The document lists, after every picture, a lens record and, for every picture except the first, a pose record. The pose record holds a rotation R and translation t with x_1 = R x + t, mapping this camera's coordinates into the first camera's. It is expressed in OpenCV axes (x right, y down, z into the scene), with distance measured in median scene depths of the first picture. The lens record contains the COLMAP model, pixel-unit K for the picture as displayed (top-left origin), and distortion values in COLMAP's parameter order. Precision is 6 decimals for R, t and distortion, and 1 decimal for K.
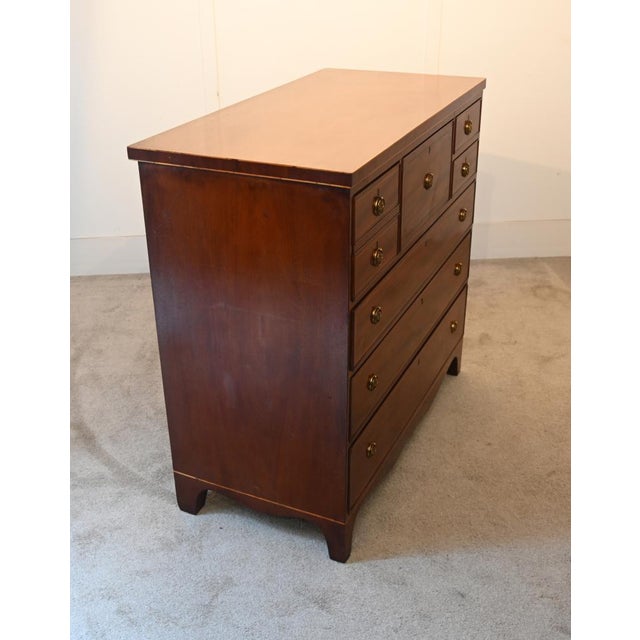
lens RADIAL K [[796.5, 0, 295.9], [0, 796.5, 321.4], [0, 0, 1]] dist [-0.094856, 0.015312]
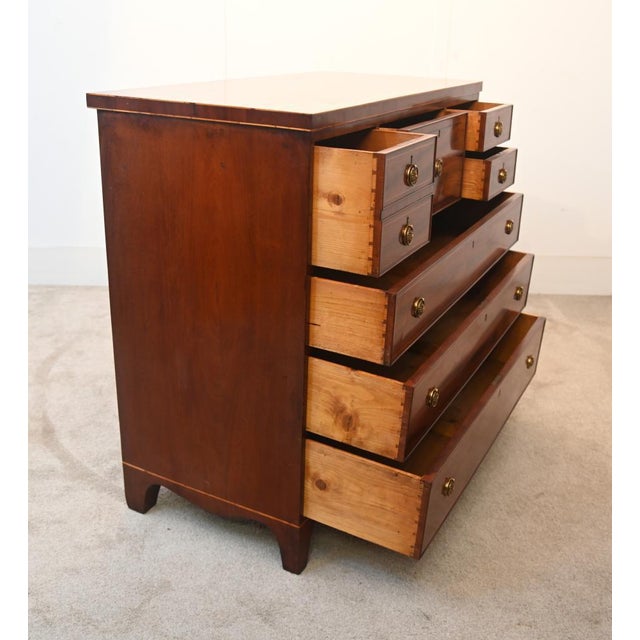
lens RADIAL K [[754.4, 0, 320.3], [0, 754.4, 296.0], [0, 0, 1]] dist [-0.089296, 0.042406]
pose [[0.998345, 0.056273, -0.011814, 0.076490], [-0.057305, 0.990644, -0.123861, 0.096363], [0.004733, 0.124333, 0.992229, 0.125077]]
